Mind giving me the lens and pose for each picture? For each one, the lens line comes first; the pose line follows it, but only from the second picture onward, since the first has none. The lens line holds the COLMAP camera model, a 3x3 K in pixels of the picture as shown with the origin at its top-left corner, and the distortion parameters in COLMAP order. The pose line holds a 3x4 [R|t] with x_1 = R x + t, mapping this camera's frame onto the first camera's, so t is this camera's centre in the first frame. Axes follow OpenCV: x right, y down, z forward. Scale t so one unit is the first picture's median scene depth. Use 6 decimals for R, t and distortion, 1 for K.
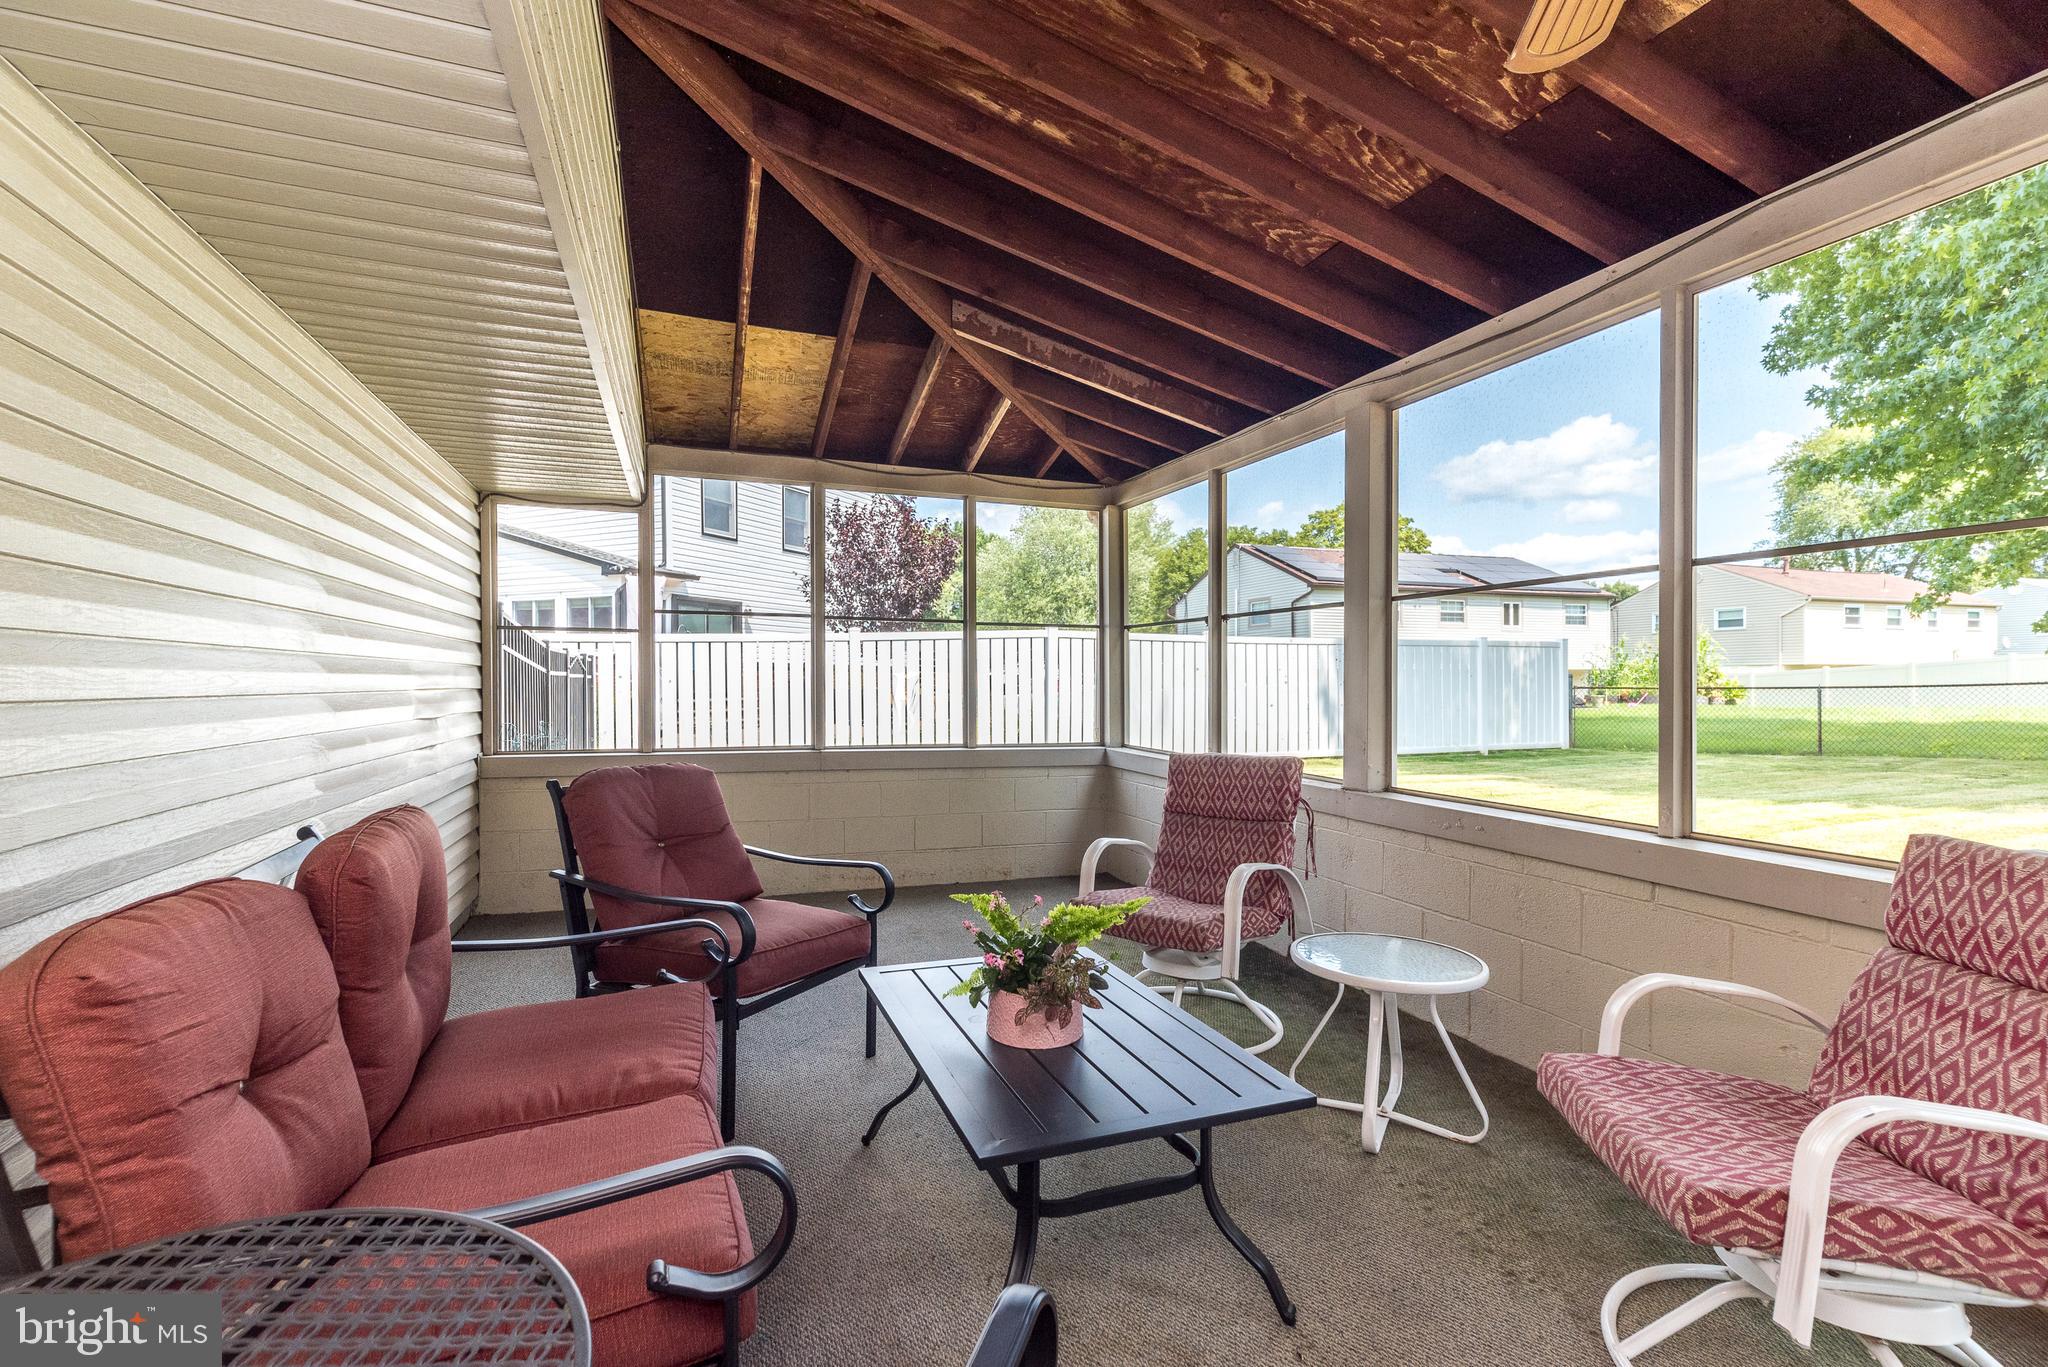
lens RADIAL K [[899.7, 0, 1021.7], [0, 899.7, 689.6], [0, 0, 1]] dist [-0.001188, 0.007419]
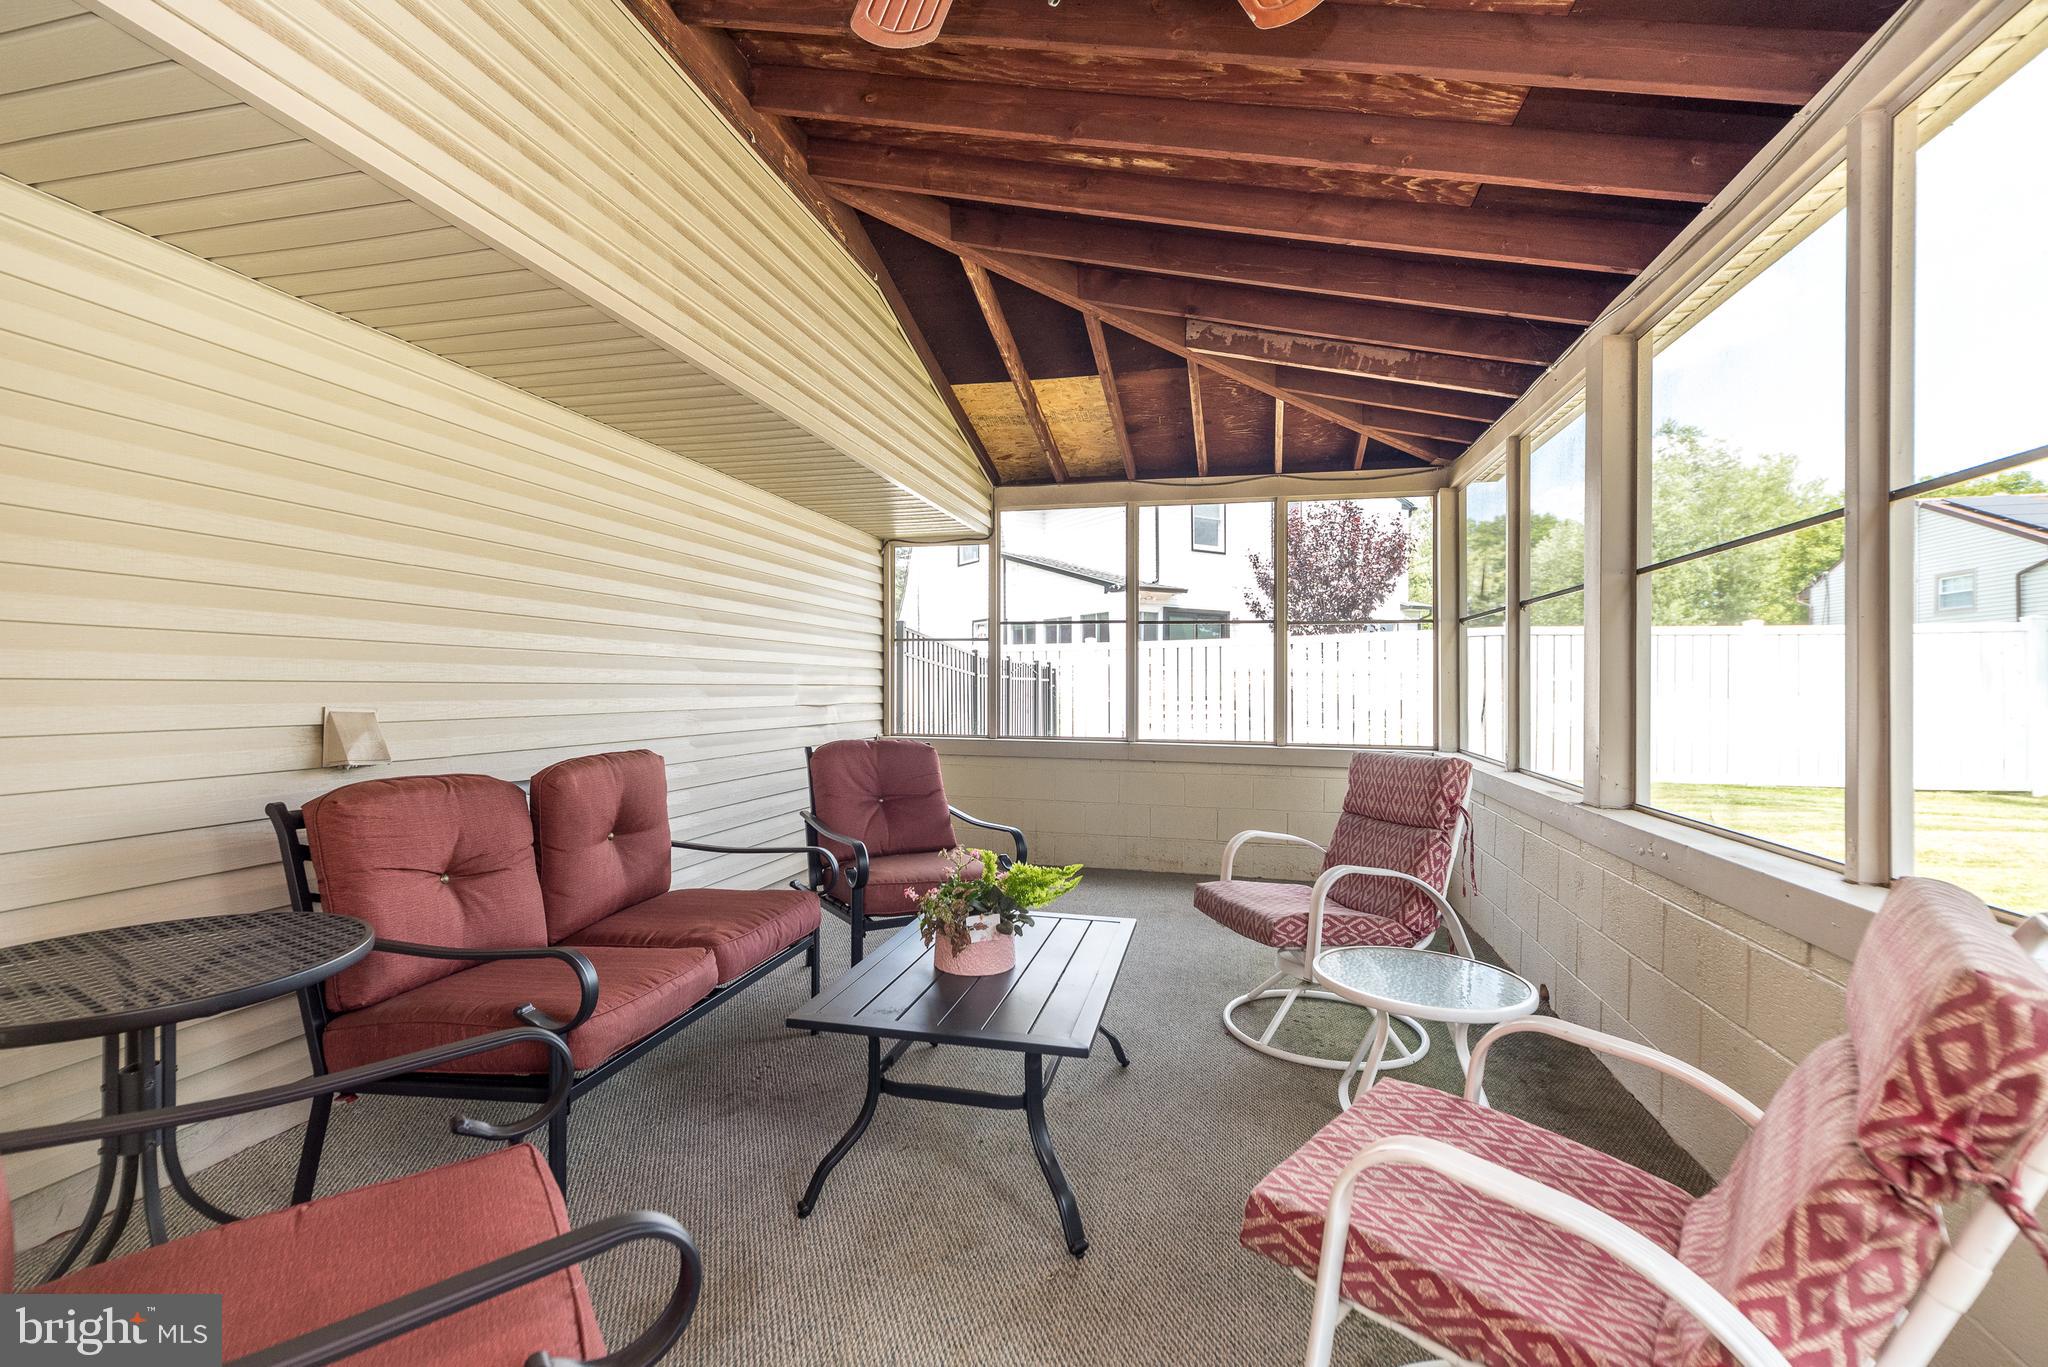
lens RADIAL K [[899.7, 0, 1021.7], [0, 899.7, 689.6], [0, 0, 1]] dist [-0.001188, 0.007419]
pose [[0.815961, 0.005978, -0.578077, 0.358139], [-0.011645, 0.999914, -0.006095, 0.010149], [0.577990, 0.011705, 0.815960, 0.025527]]
